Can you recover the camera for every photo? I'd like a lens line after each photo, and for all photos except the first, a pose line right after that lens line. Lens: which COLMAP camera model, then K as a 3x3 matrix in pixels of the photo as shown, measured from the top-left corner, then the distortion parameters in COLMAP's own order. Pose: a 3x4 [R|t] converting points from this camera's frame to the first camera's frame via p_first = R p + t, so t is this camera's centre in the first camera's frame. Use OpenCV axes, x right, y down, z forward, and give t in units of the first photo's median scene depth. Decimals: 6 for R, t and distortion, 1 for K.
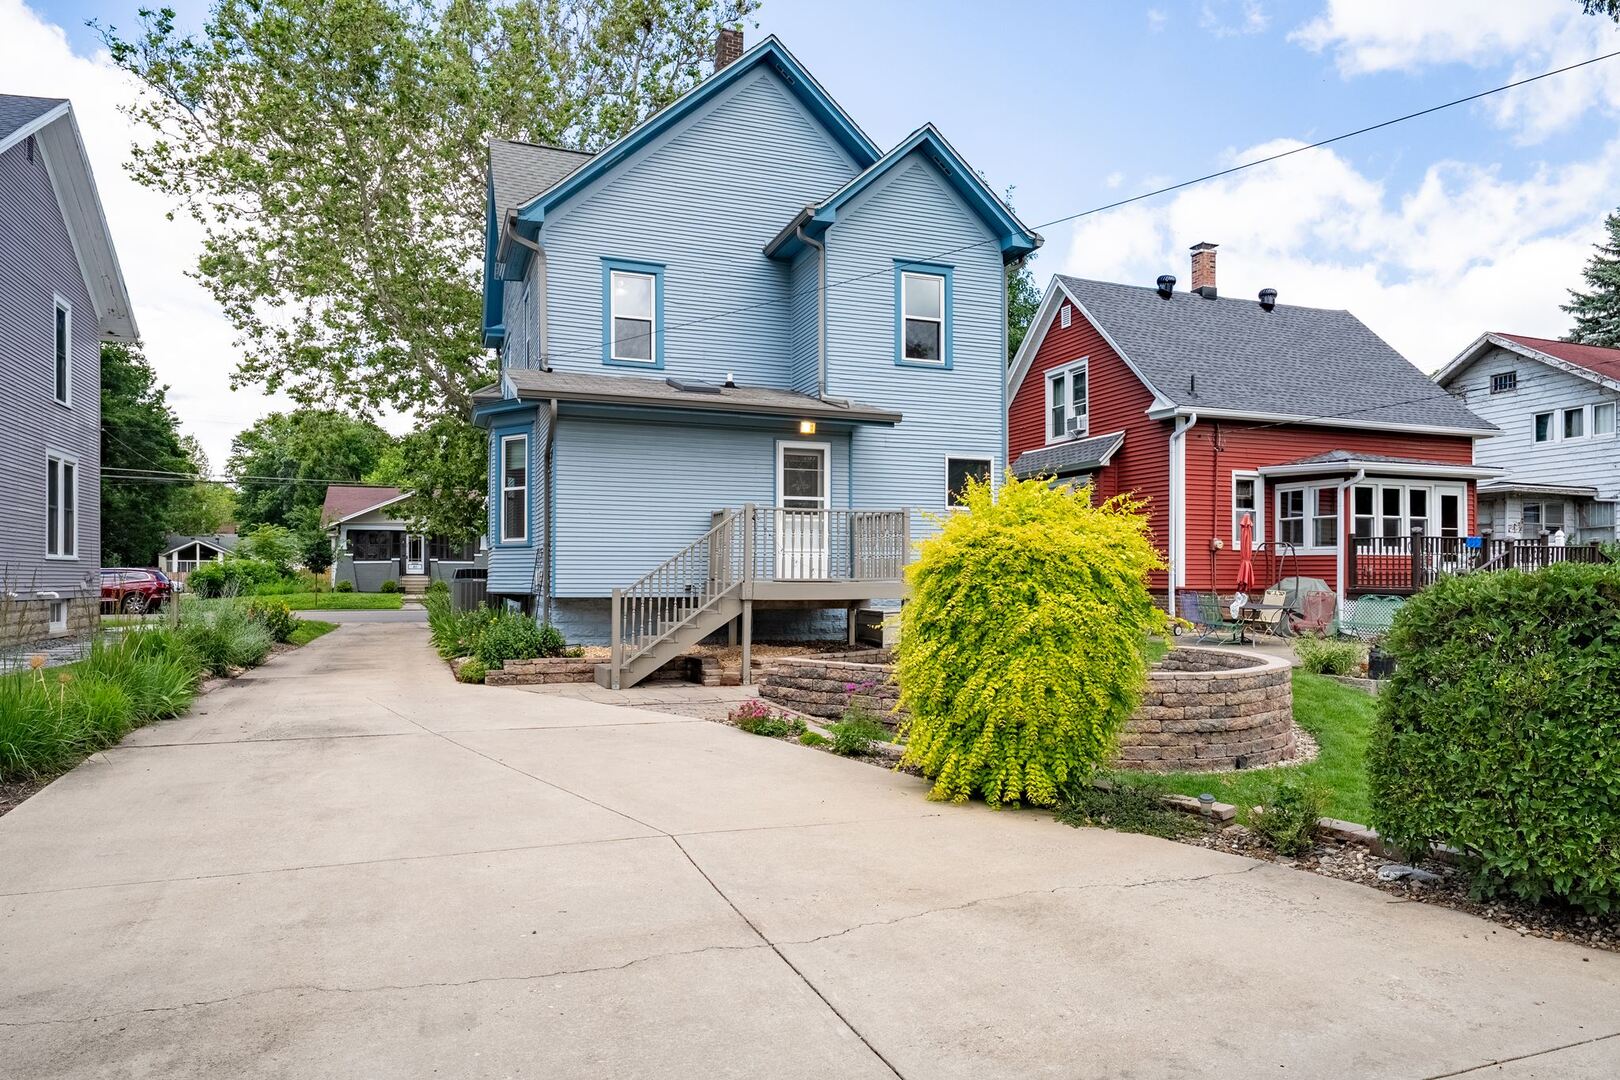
lens RADIAL K [[1007.6, 0, 808.6], [0, 1007.6, 572.4], [0, 0, 1]] dist [0.001237, -0.000839]
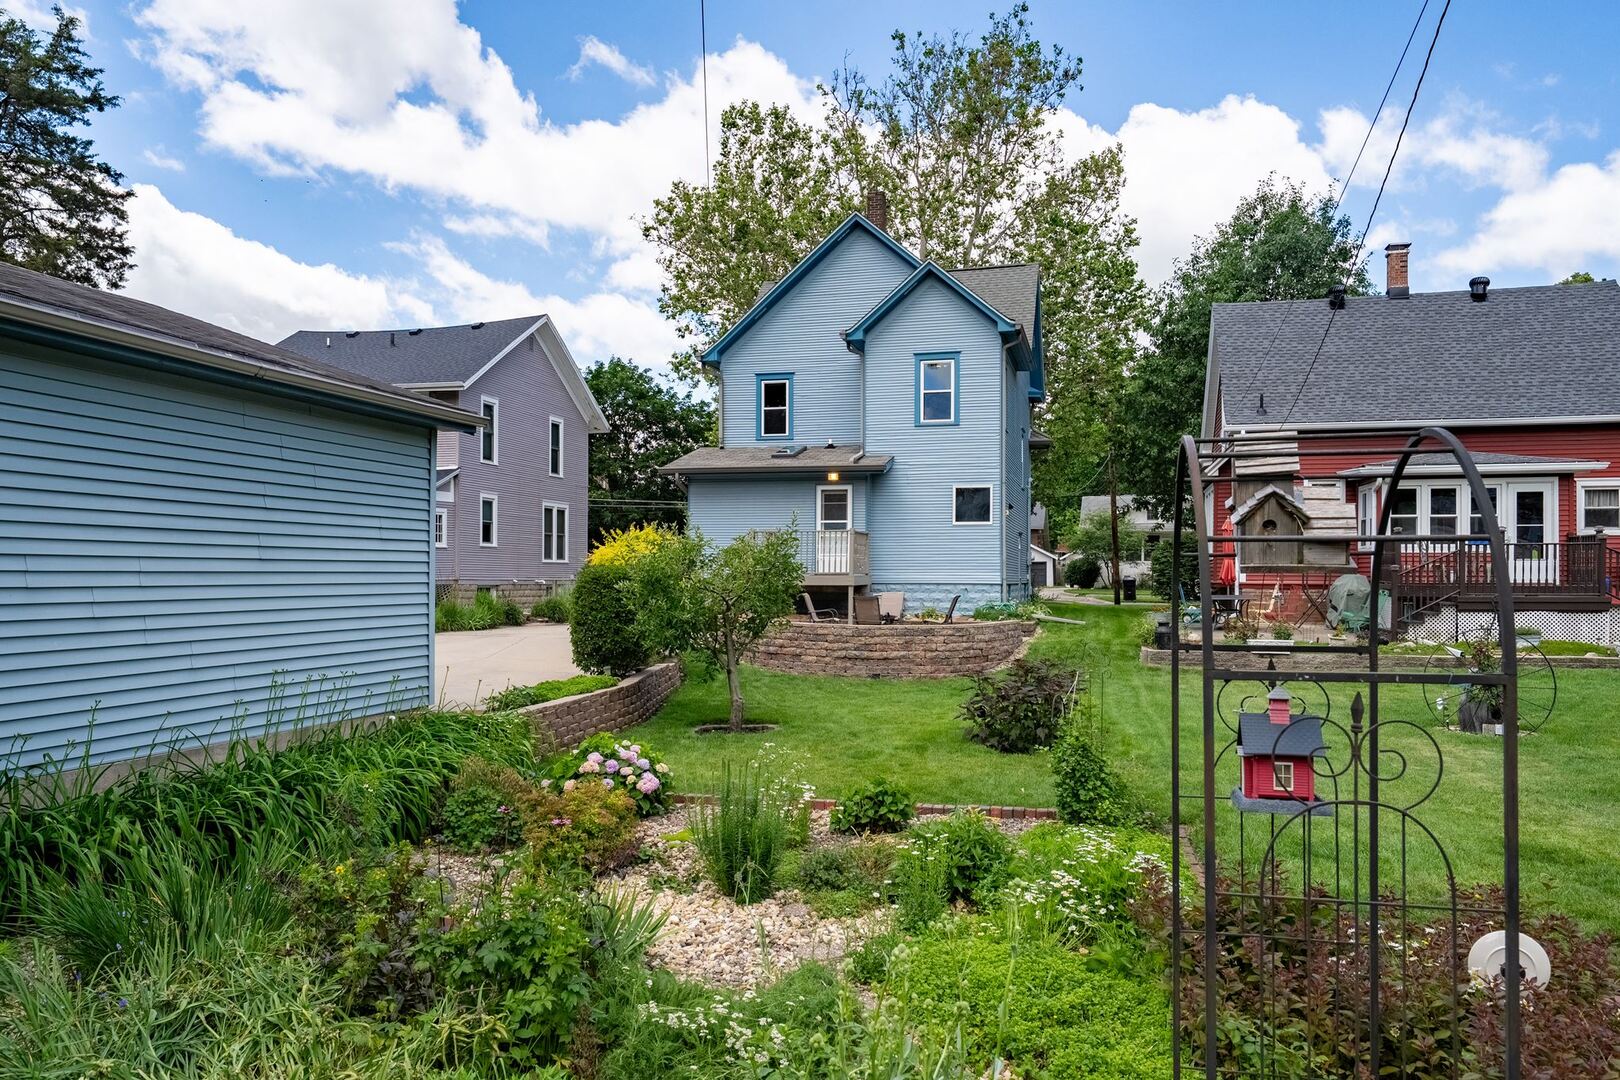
lens RADIAL K [[1092.9, 0, 819.4], [0, 1092.9, 573.2], [0, 0, 1]] dist [-0.001148, -0.000177]
pose [[0.815519, 0.001193, -0.578728, 0.864595], [-0.000123, 0.999998, 0.001887, 0.002880], [0.578730, -0.001468, 0.815518, -0.356824]]
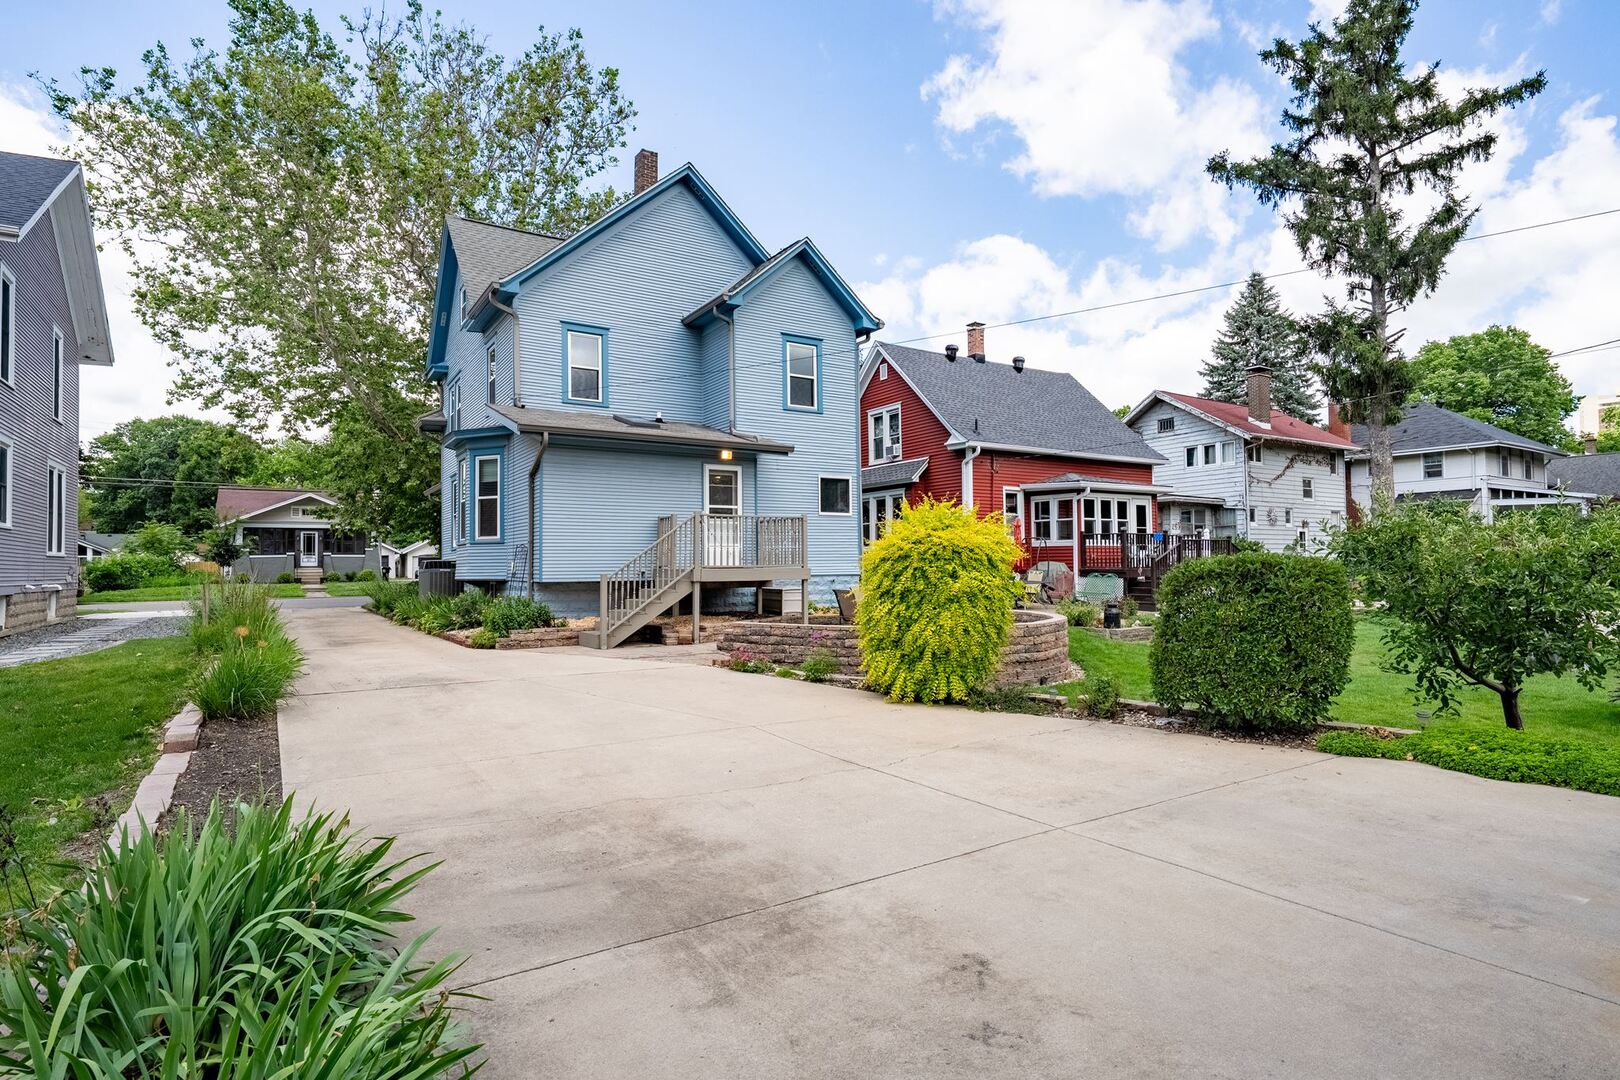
lens RADIAL K [[832.9, 0, 810.0], [0, 832.9, 540.0], [0, 0, 1]] dist [-0.001176, -0.000858]
pose [[0.978389, -0.004099, 0.206734, -0.110938], [0.009338, 0.999659, -0.024372, -0.000141], [-0.206564, 0.025776, 0.978094, -0.109698]]
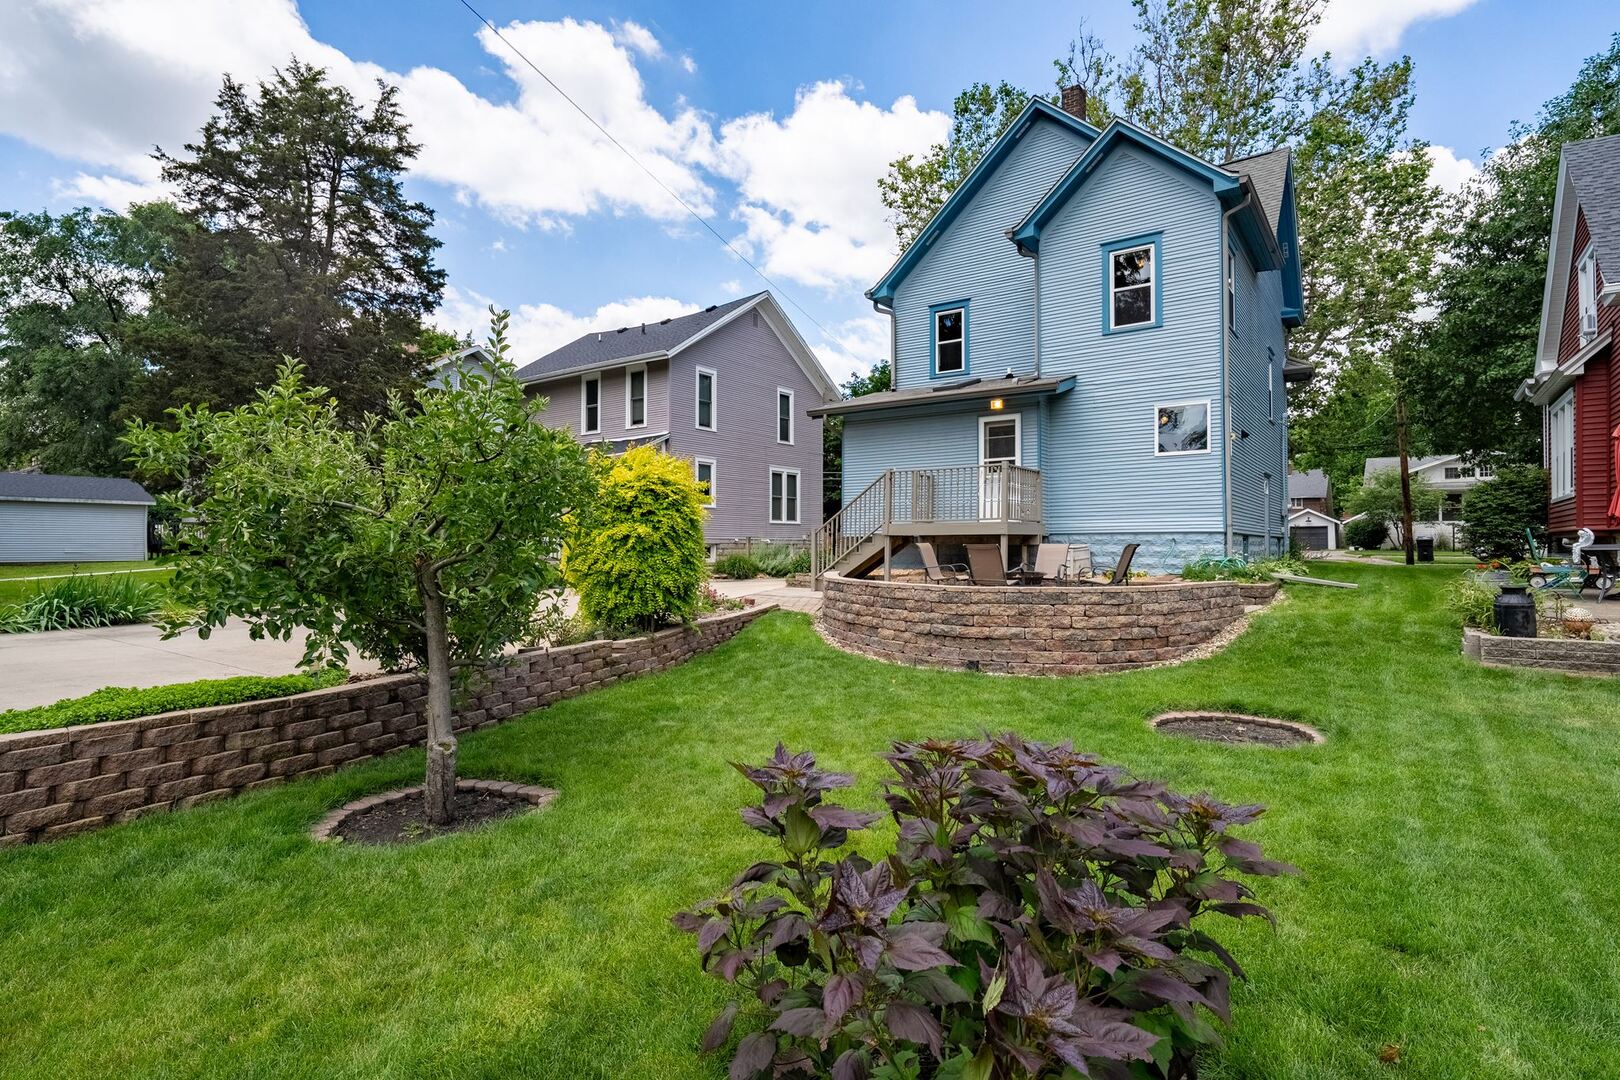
lens RADIAL K [[809.4, 0, 813.4], [0, 809.4, 532.9], [0, 0, 1]] dist [-0.005466, -0.001116]
pose [[0.551547, -0.014774, -0.834013, 0.654694], [0.006674, 0.999889, -0.013298, 0.029514], [0.834117, 0.001768, 0.551585, 0.209015]]
